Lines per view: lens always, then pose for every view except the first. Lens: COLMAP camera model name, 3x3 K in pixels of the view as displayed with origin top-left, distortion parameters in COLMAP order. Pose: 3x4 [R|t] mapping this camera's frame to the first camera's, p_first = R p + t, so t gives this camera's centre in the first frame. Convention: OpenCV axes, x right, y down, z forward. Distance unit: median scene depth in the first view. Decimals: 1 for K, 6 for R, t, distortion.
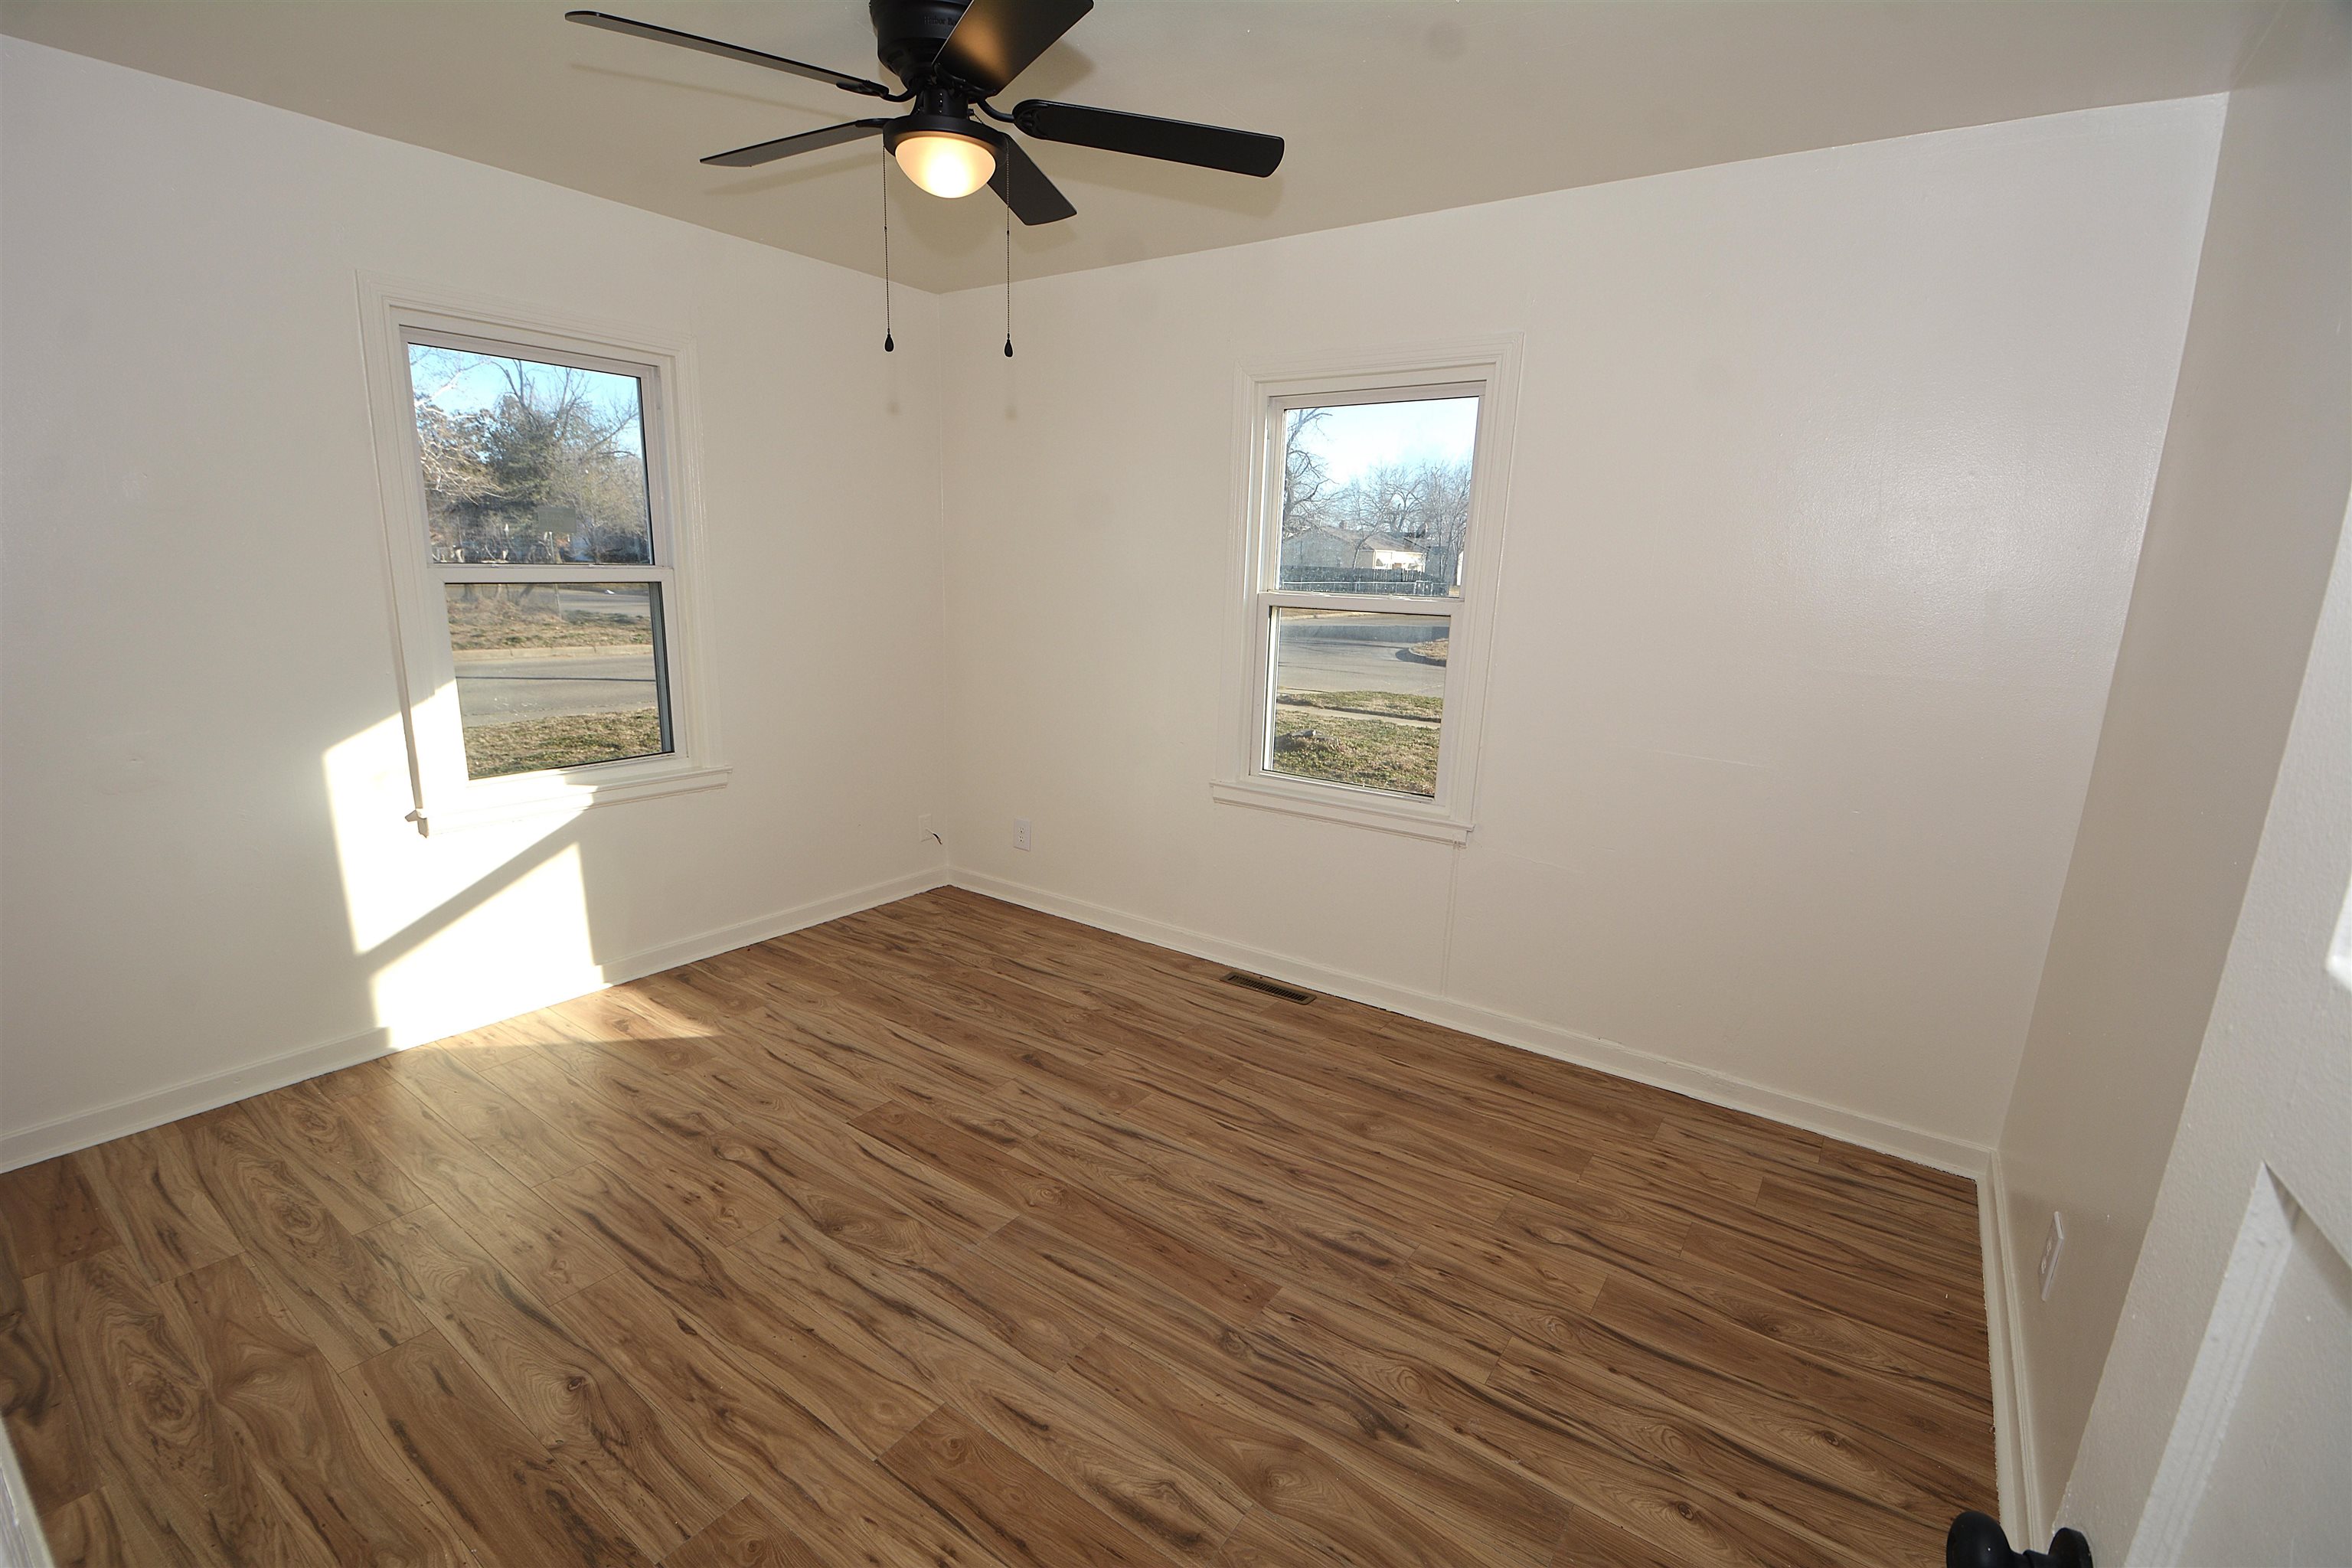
lens RADIAL K [[1024.0, 0, 1163.1], [0, 1024.0, 793.4], [0, 0, 1]] dist [-0.004708, -0.011032]
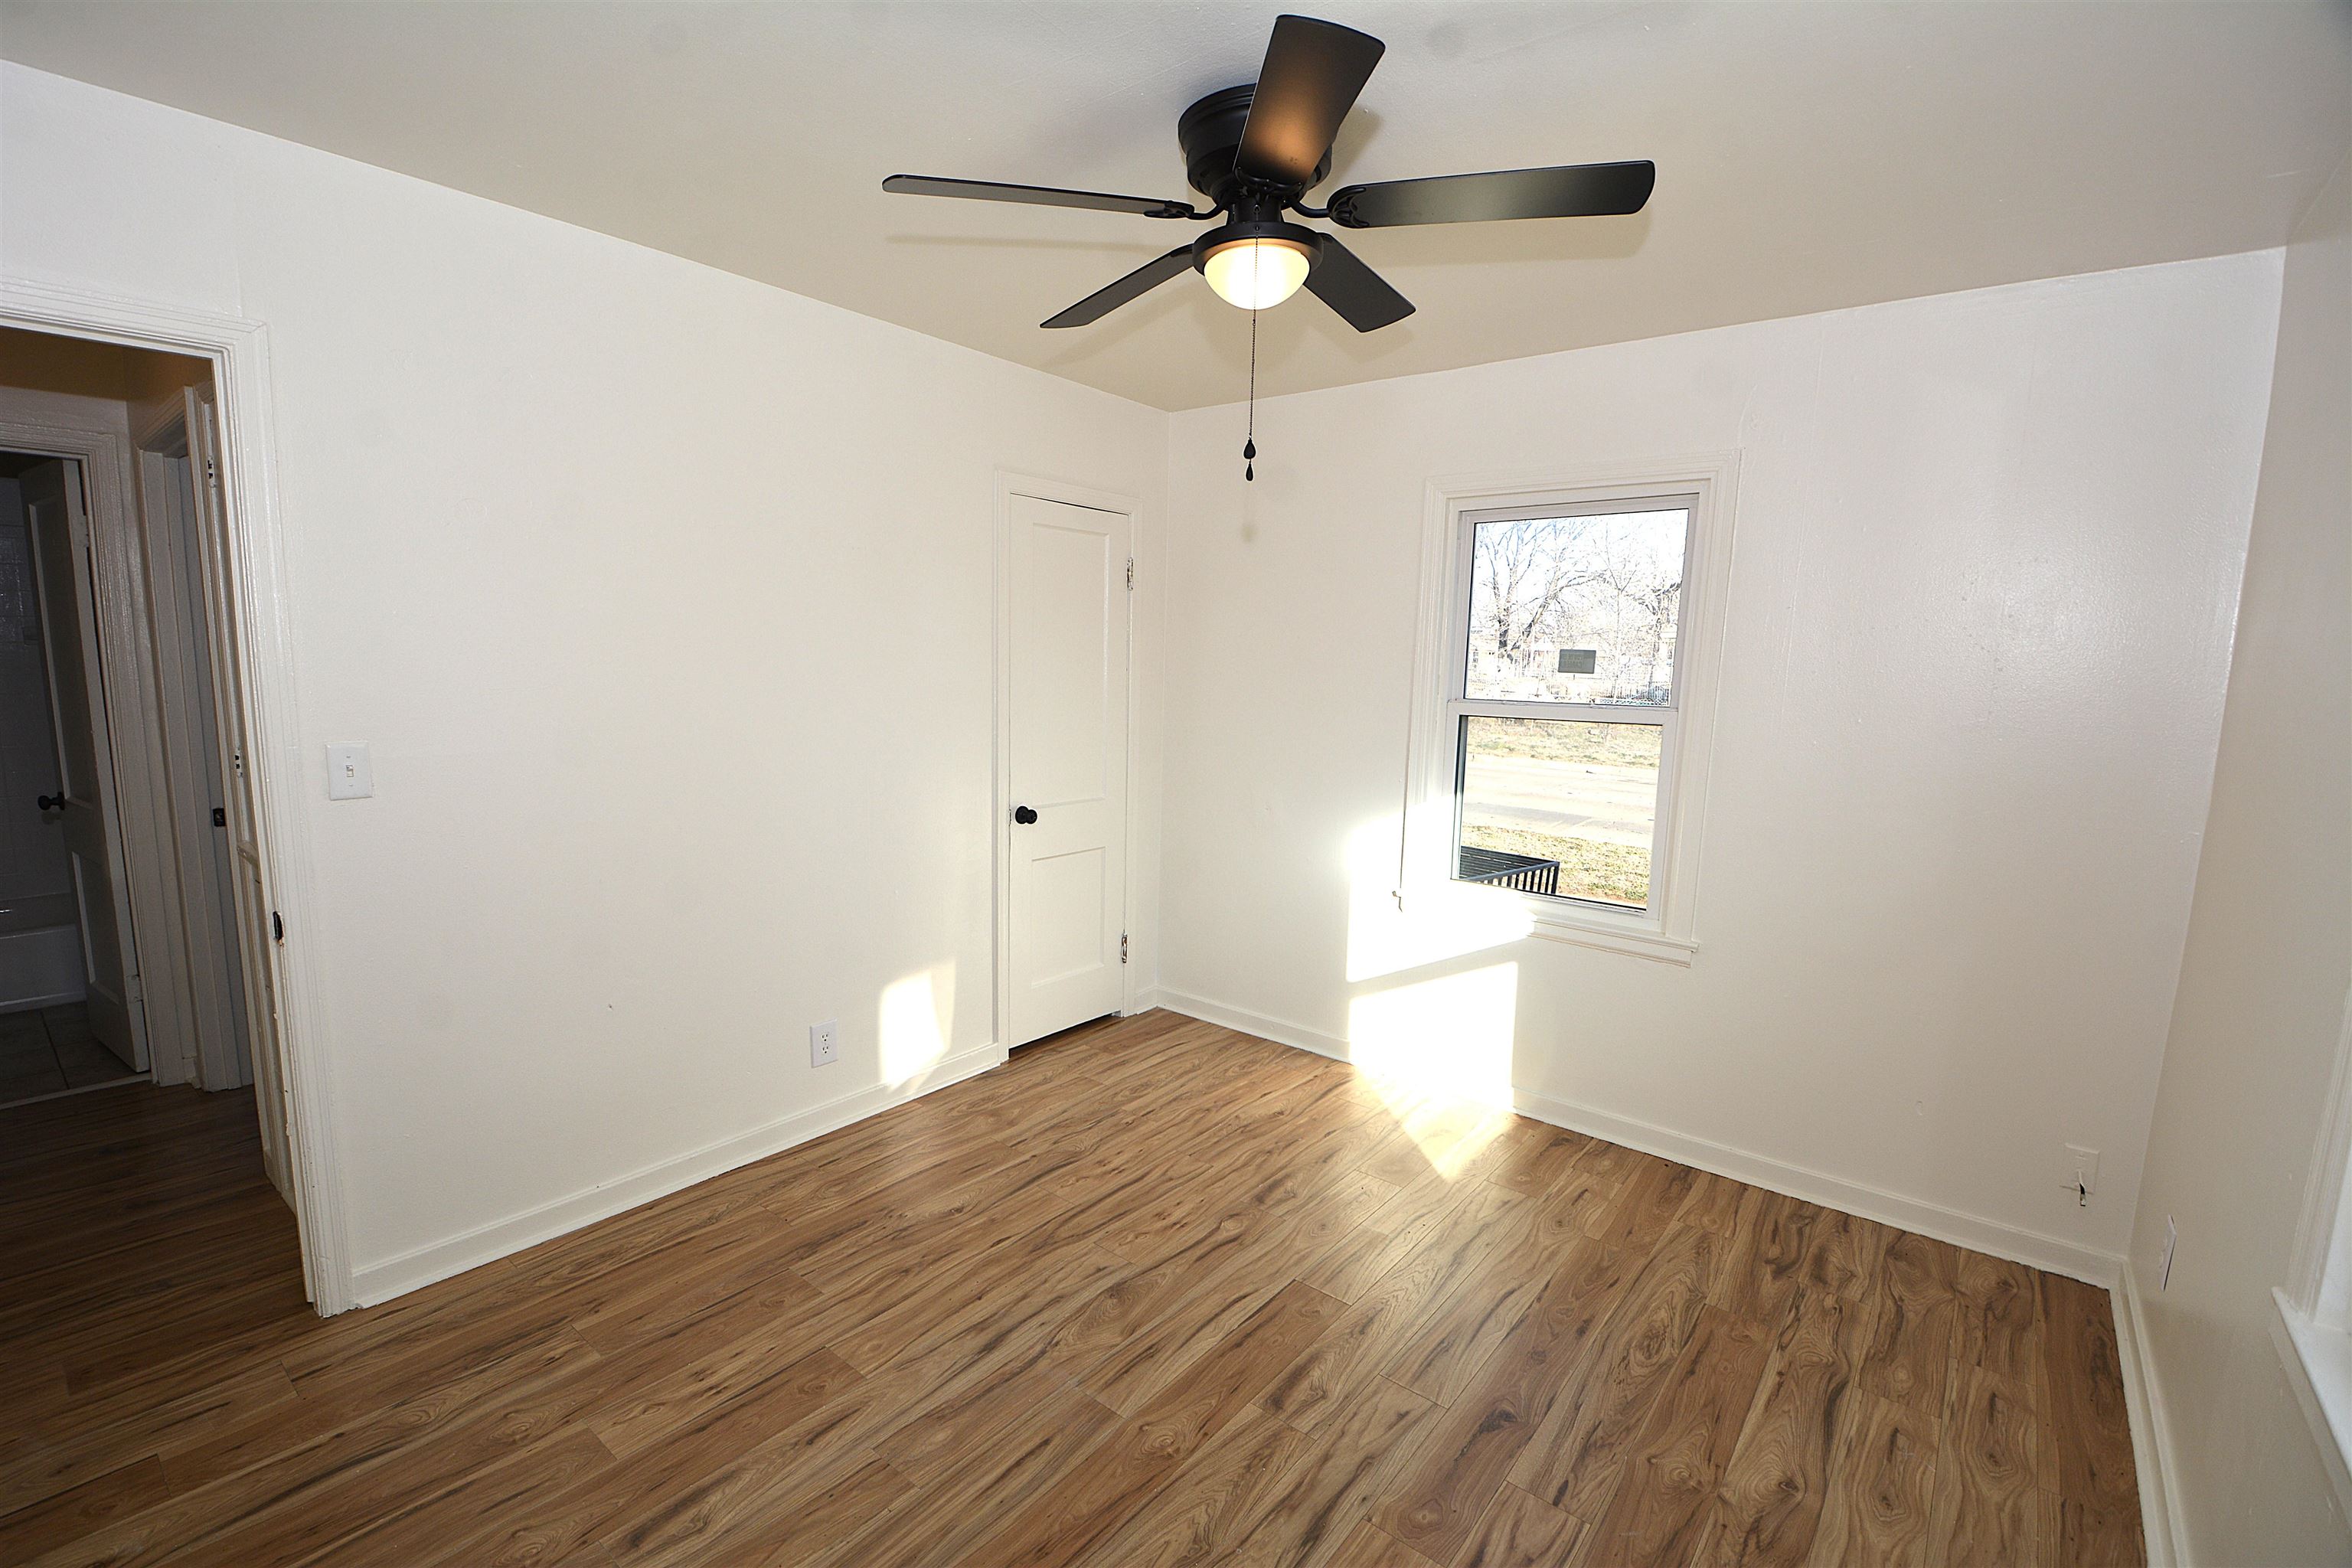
lens RADIAL K [[1024.0, 0, 1164.8], [0, 1024.0, 798.1], [0, 0, 1]] dist [-0.004708, -0.011032]
pose [[-0.054950, 0.100076, -0.993461, 0.608688], [-0.249264, 0.962088, 0.110702, -0.183453], [0.966875, 0.253717, -0.027921, 0.837596]]
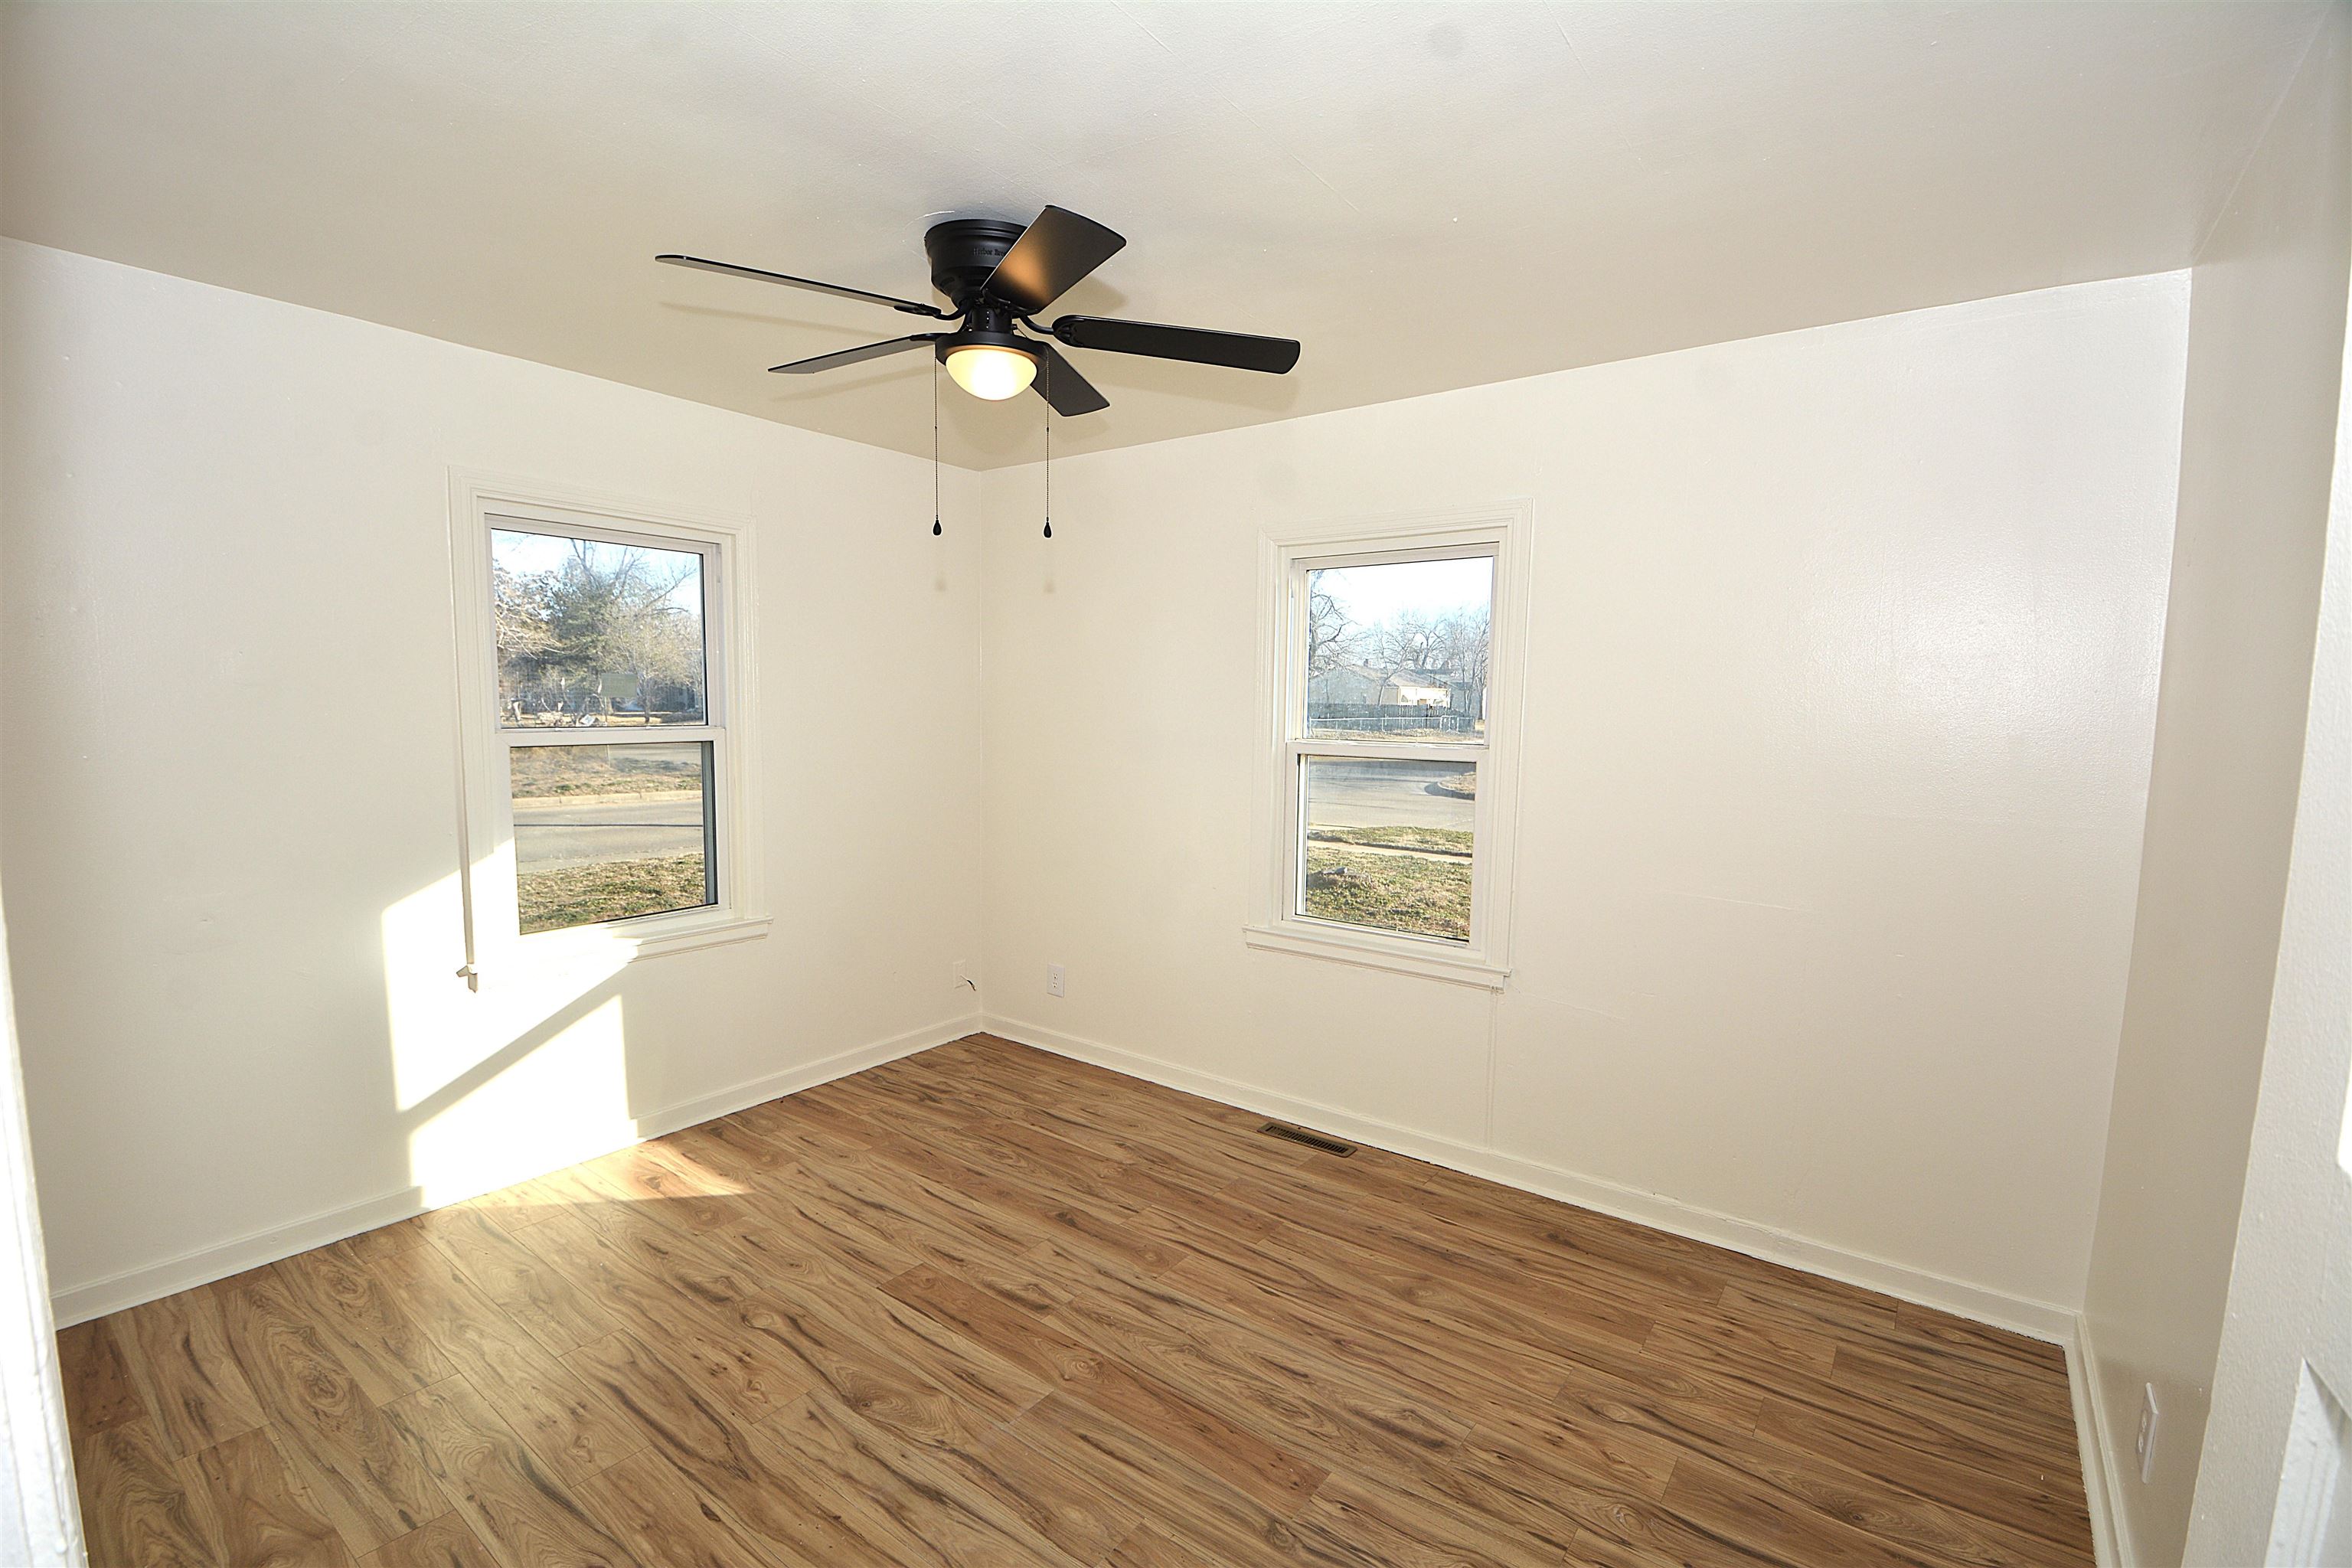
lens RADIAL K [[1024.0, 0, 1163.3], [0, 1024.0, 795.8], [0, 0, 1]] dist [-0.004708, -0.011032]
pose [[0.999491, -0.013933, -0.028716, -0.002276], [0.010134, 0.991669, -0.128411, -0.015844], [0.030266, 0.128055, 0.991305, -0.018748]]
